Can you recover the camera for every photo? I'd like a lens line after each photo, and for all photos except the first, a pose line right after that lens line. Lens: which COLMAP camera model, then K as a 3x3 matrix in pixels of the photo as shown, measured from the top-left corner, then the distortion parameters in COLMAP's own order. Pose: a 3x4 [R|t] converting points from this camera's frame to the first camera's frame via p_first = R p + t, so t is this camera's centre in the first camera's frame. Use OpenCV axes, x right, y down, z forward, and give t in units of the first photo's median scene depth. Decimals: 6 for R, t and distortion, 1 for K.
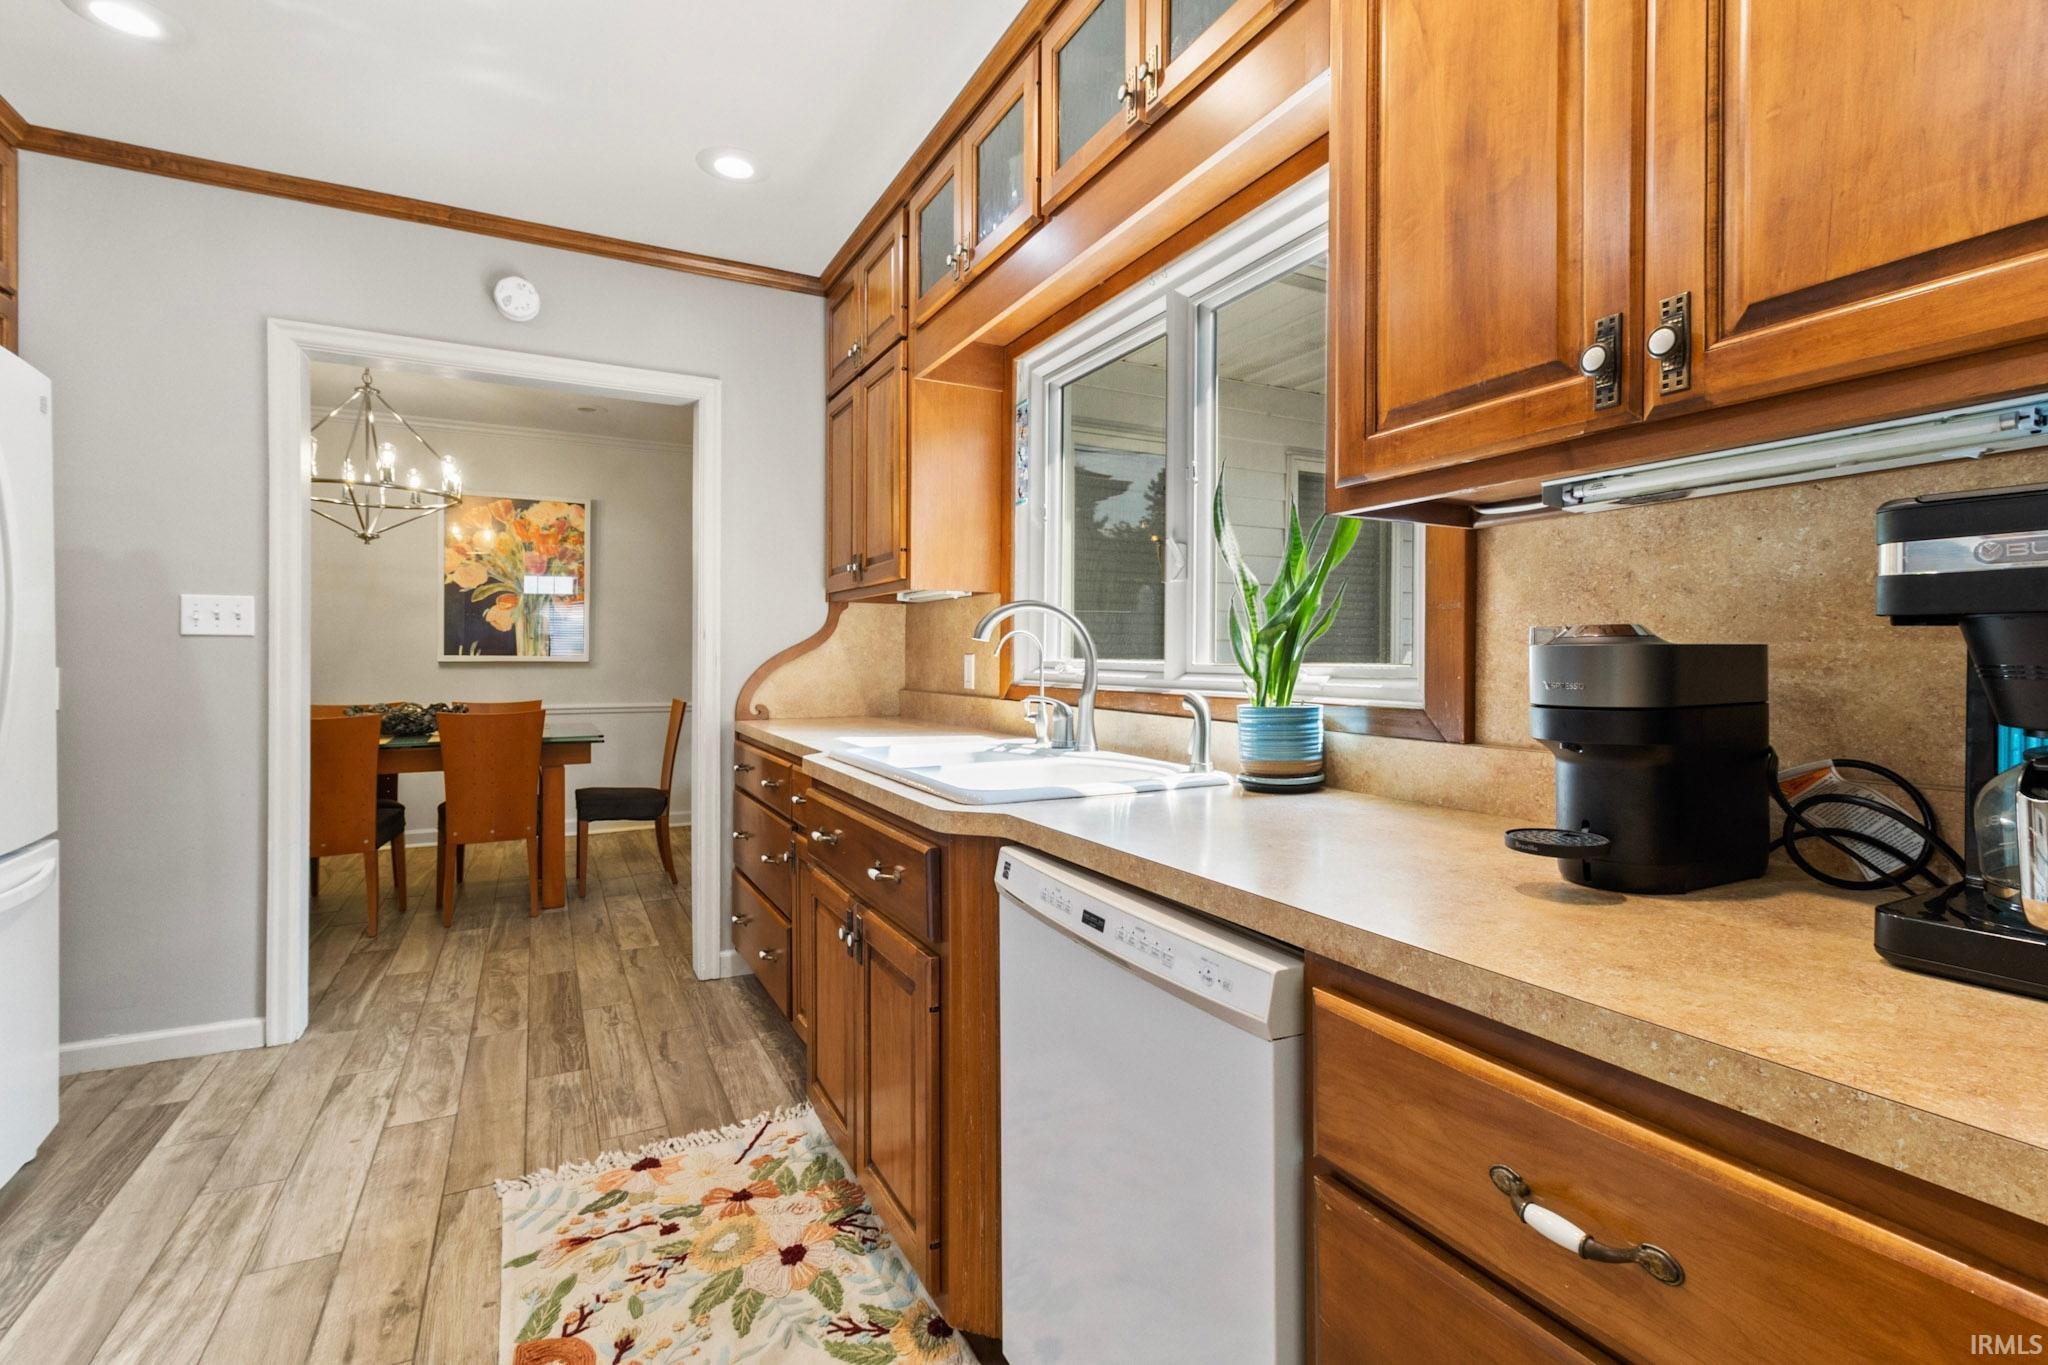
lens RADIAL K [[949.9, 0, 1022.0], [0, 949.9, 671.4], [0, 0, 1]] dist [0.005526, -0.001249]
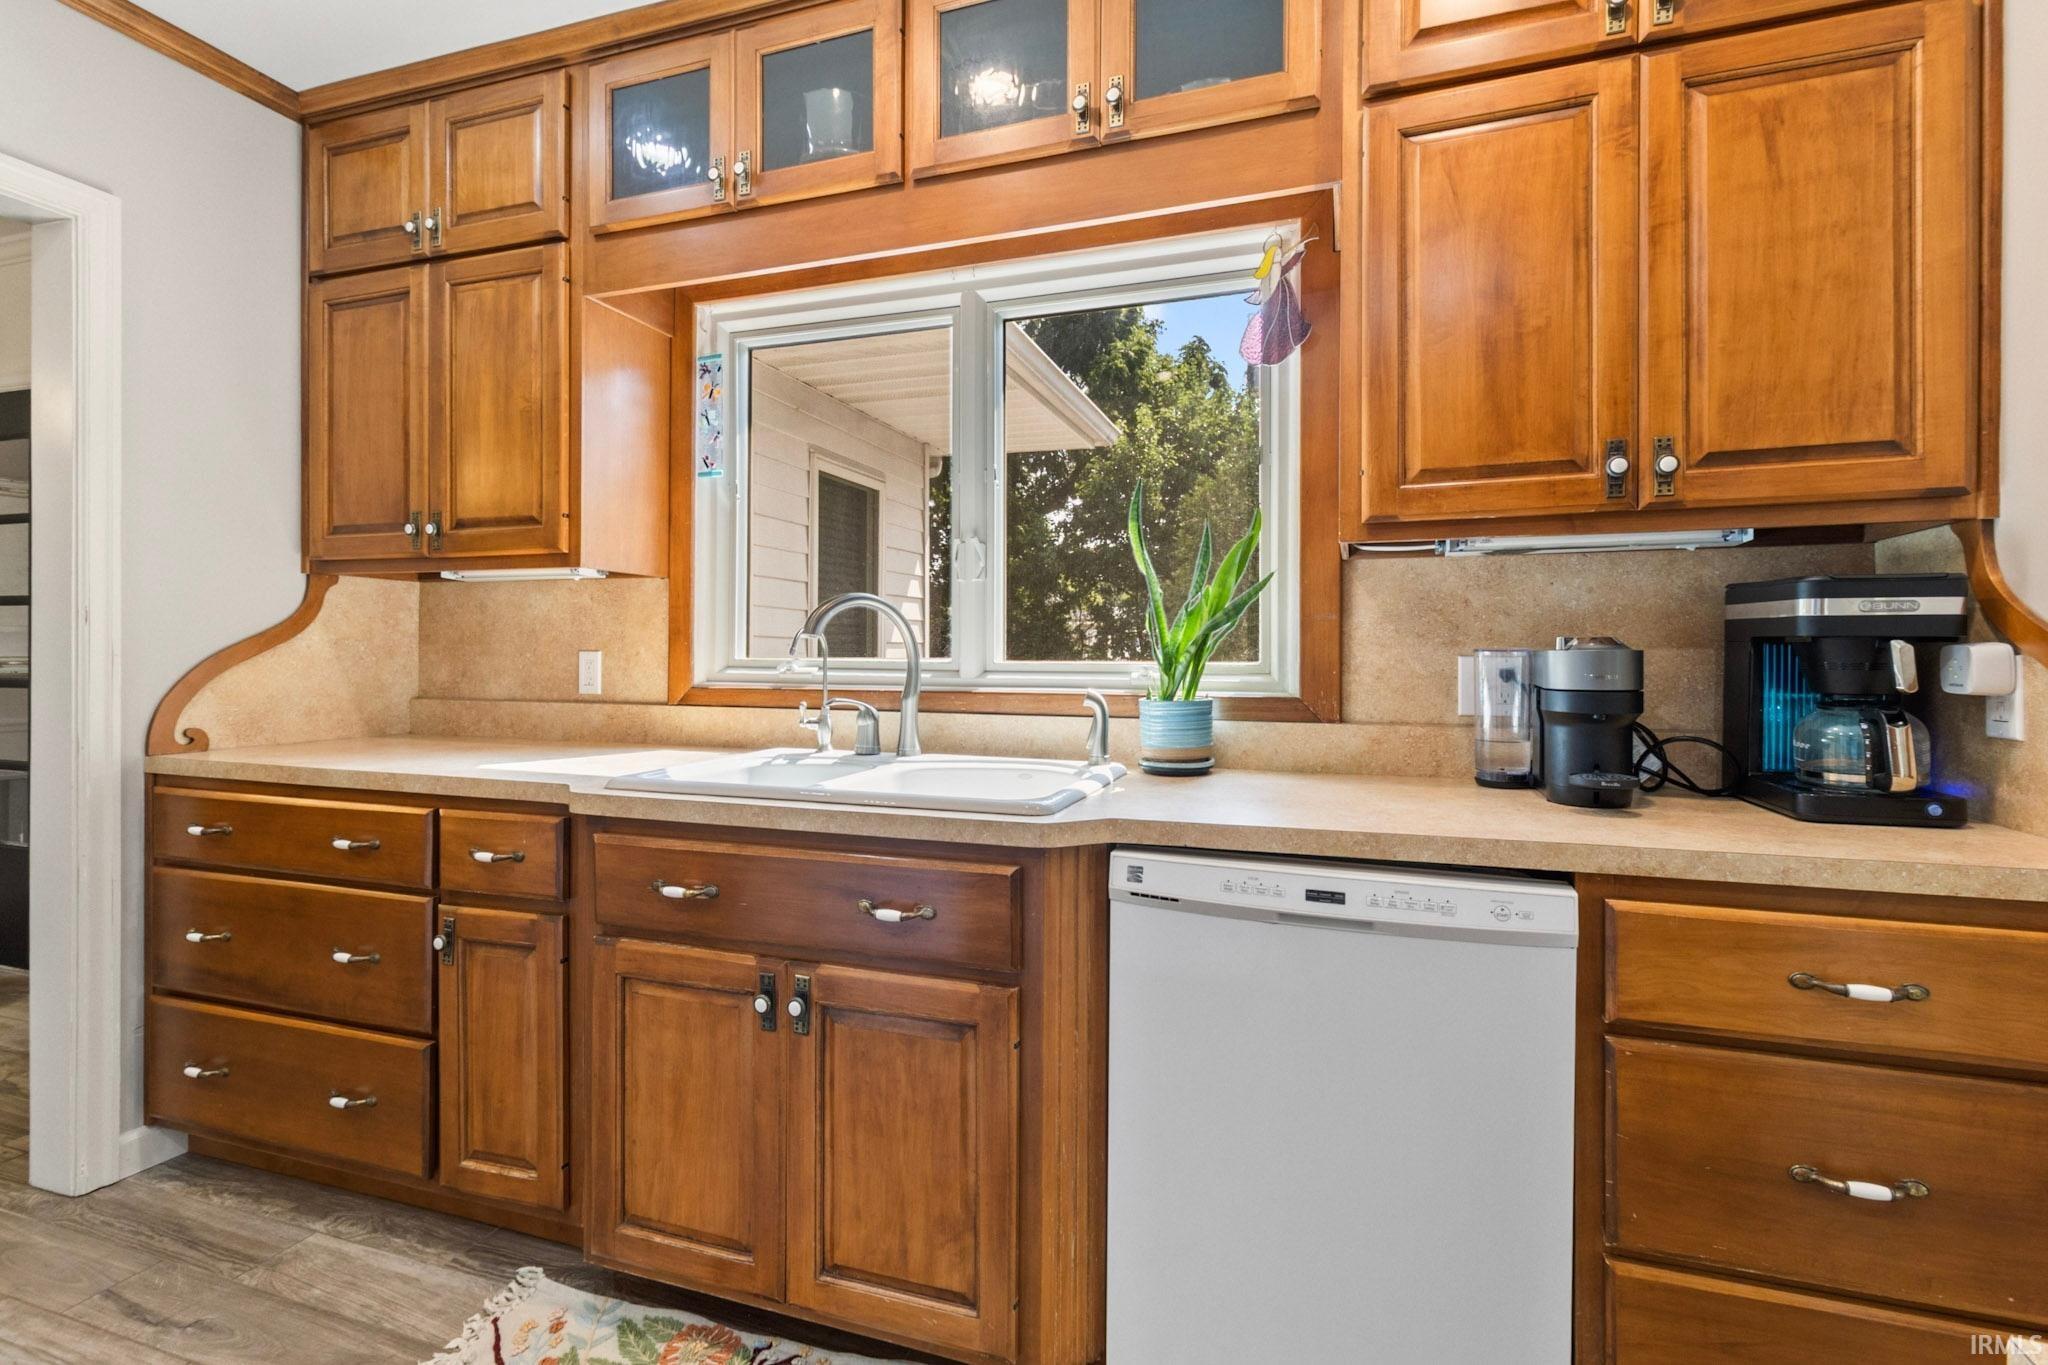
lens RADIAL K [[949.9, 0, 1026.9], [0, 949.9, 669.2], [0, 0, 1]] dist [0.005526, -0.001249]
pose [[0.717499, -0.008806, 0.696504, -0.609899], [0.007762, 0.999959, 0.004646, -0.006259], [-0.696516, 0.002073, 0.717538, 0.291848]]
